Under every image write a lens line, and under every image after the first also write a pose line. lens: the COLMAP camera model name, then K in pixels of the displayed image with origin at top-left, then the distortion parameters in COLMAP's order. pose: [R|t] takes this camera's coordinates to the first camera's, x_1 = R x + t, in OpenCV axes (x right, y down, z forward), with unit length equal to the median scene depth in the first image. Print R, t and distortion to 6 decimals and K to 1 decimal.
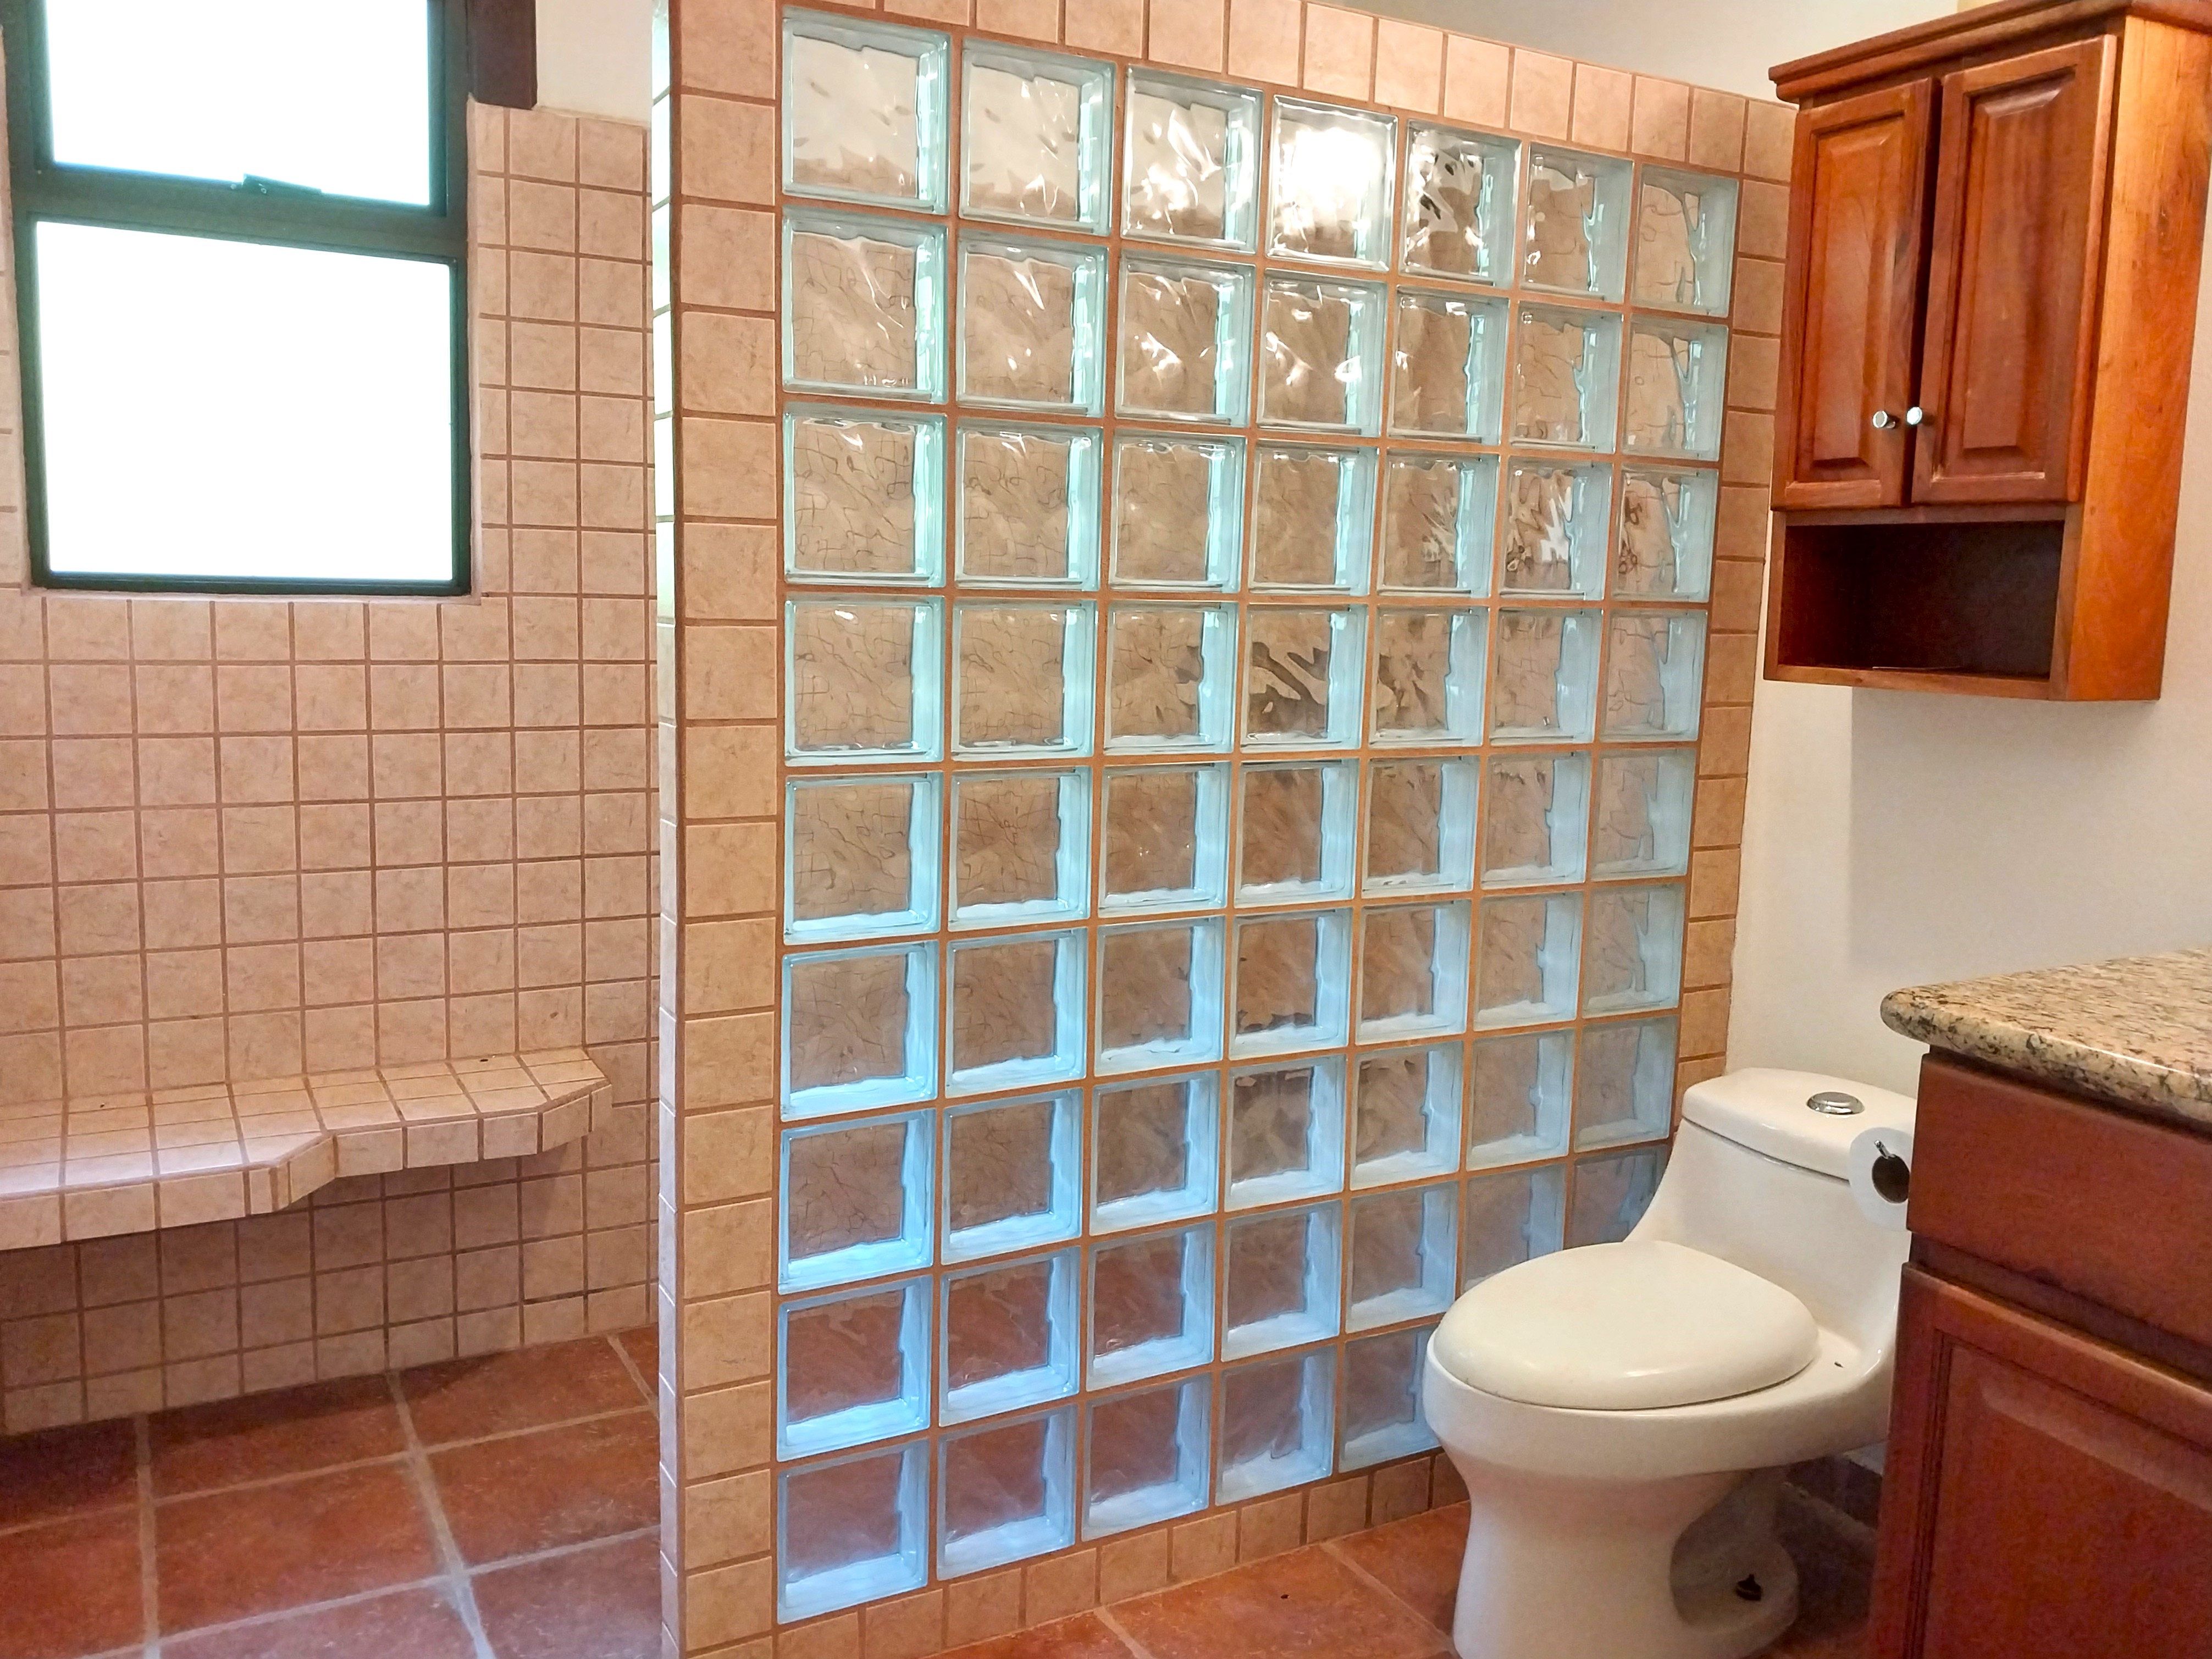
lens RADIAL K [[1791.6, 0, 1106.0], [0, 1791.6, 829.5], [0, 0, 1]] dist [0.011161, -0.040048]
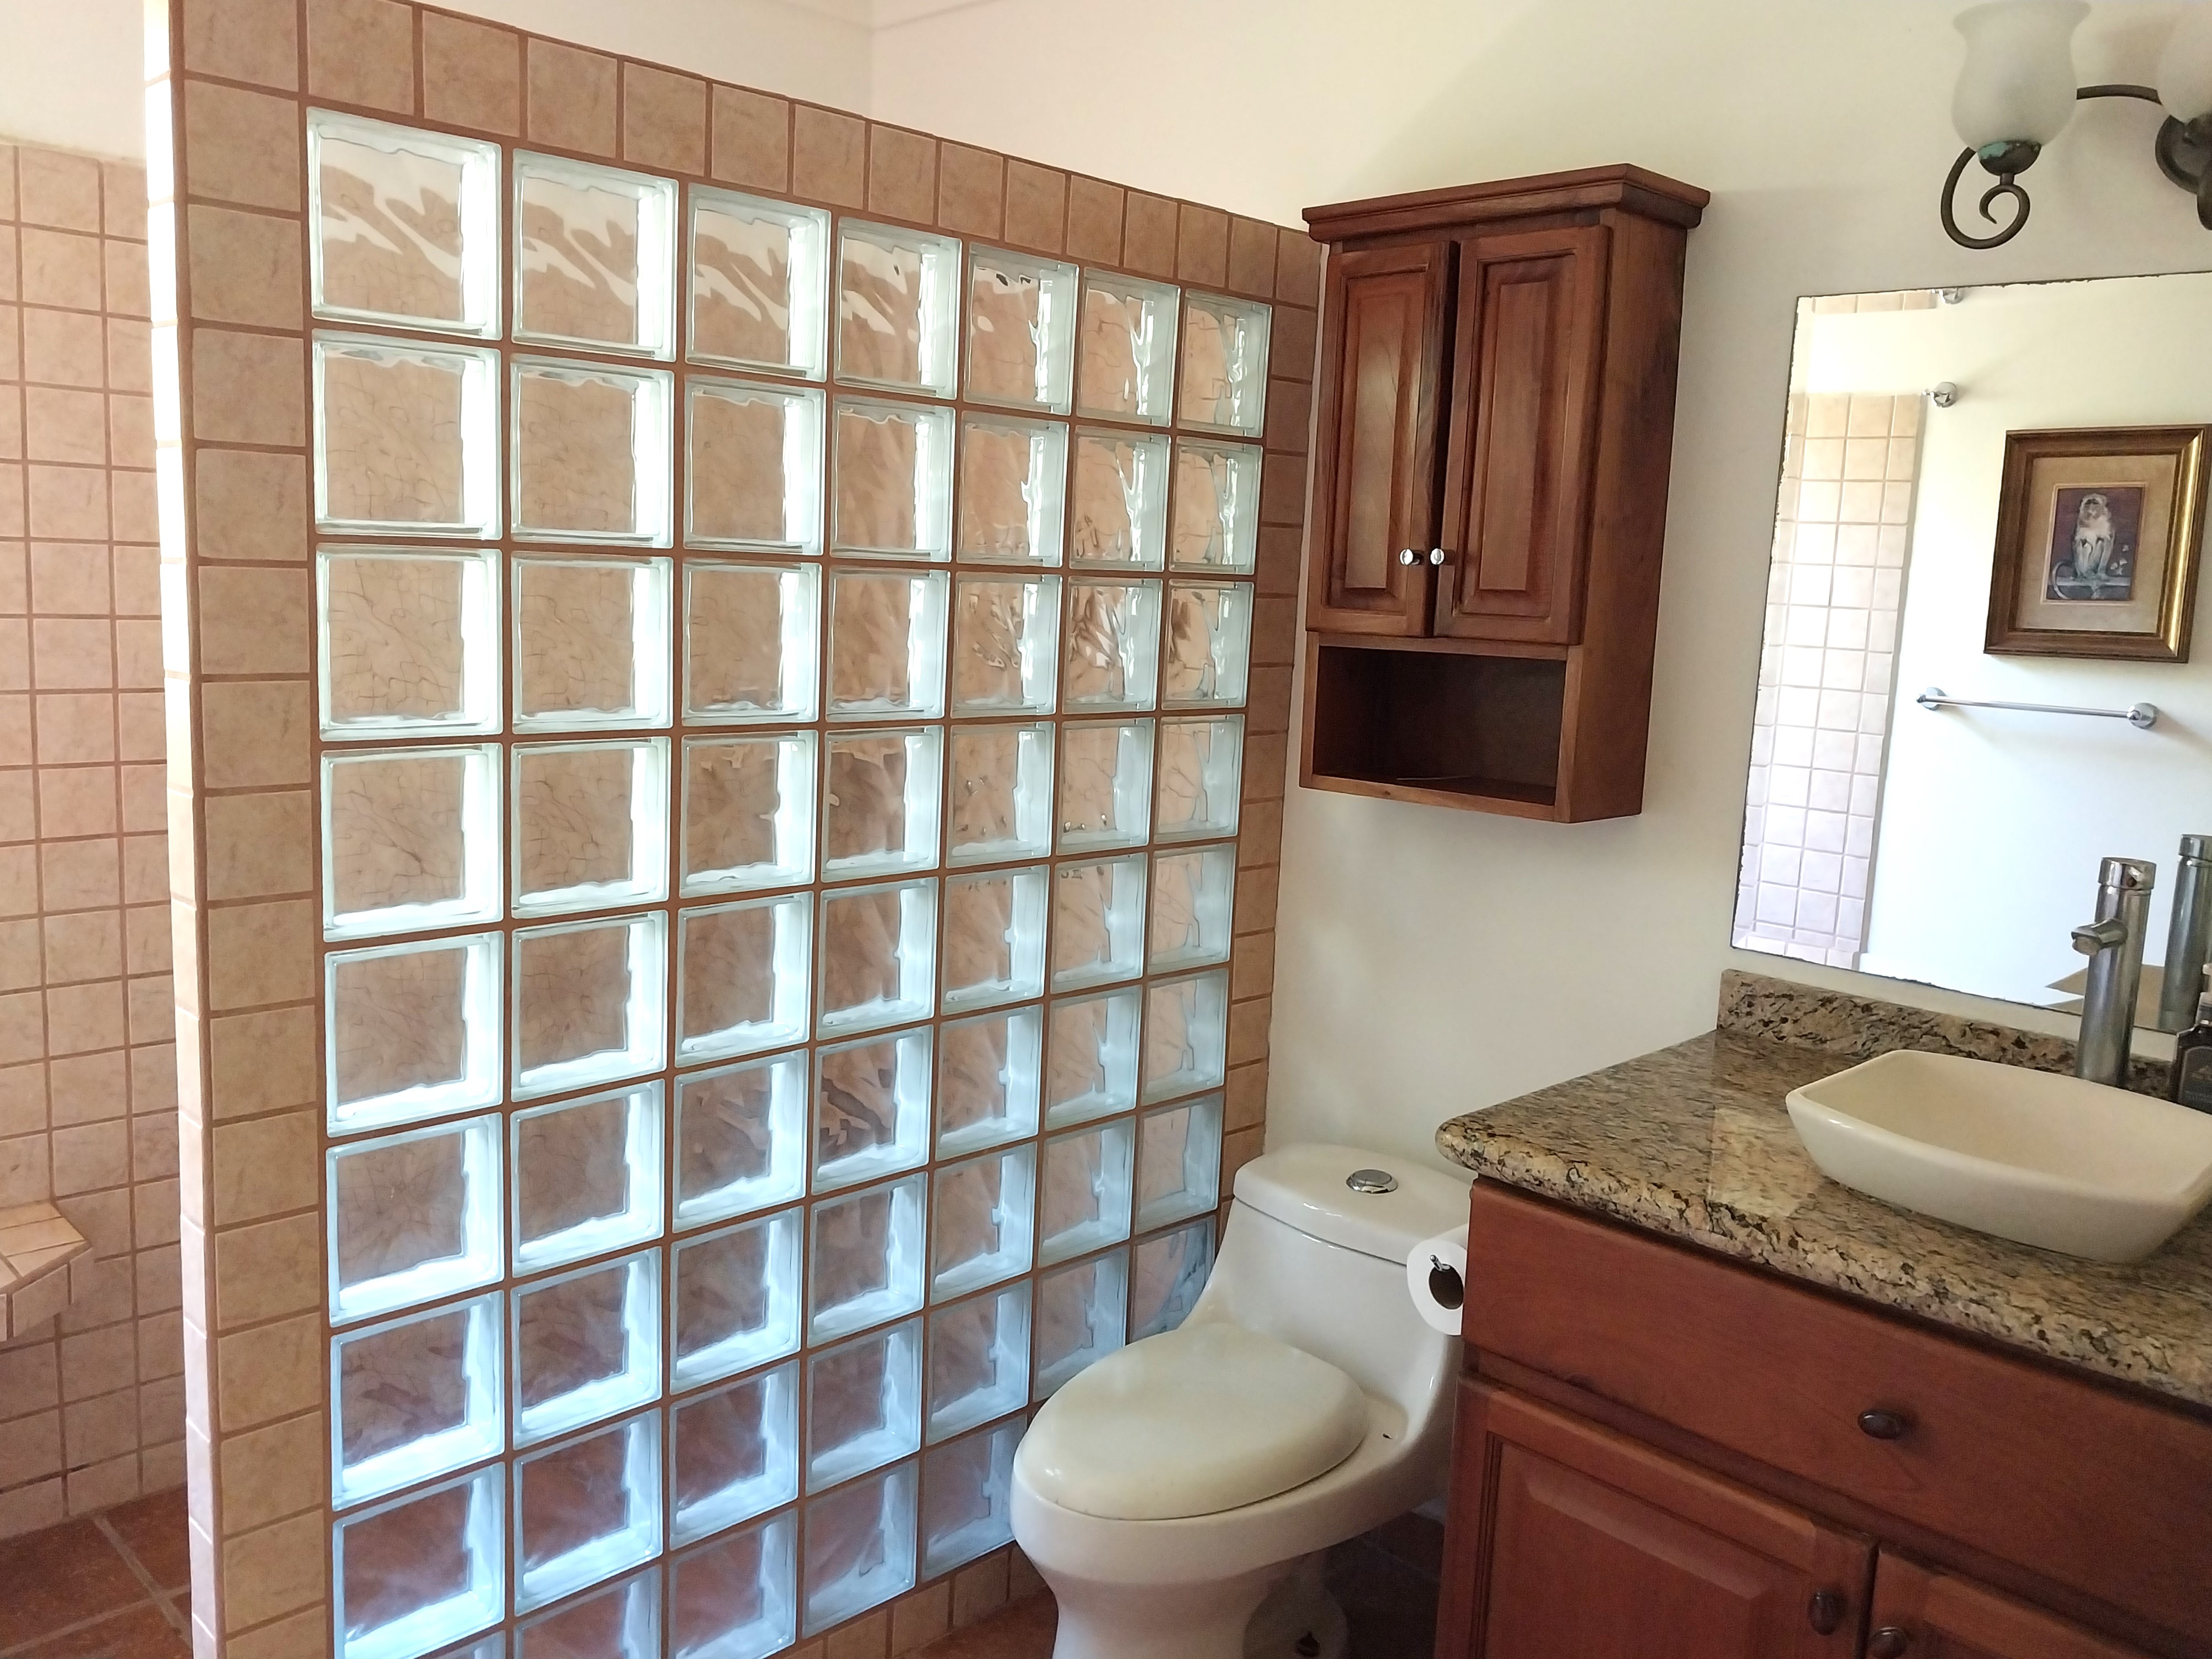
lens RADIAL K [[1791.7, 0, 1106.0], [0, 1791.7, 829.5], [0, 0, 1]] dist [0.011161, -0.040048]
pose [[0.959274, -0.023740, 0.281478, -0.047163], [0.017933, 0.999570, 0.023188, -0.091733], [-0.281907, -0.017196, 0.959288, 0.016622]]
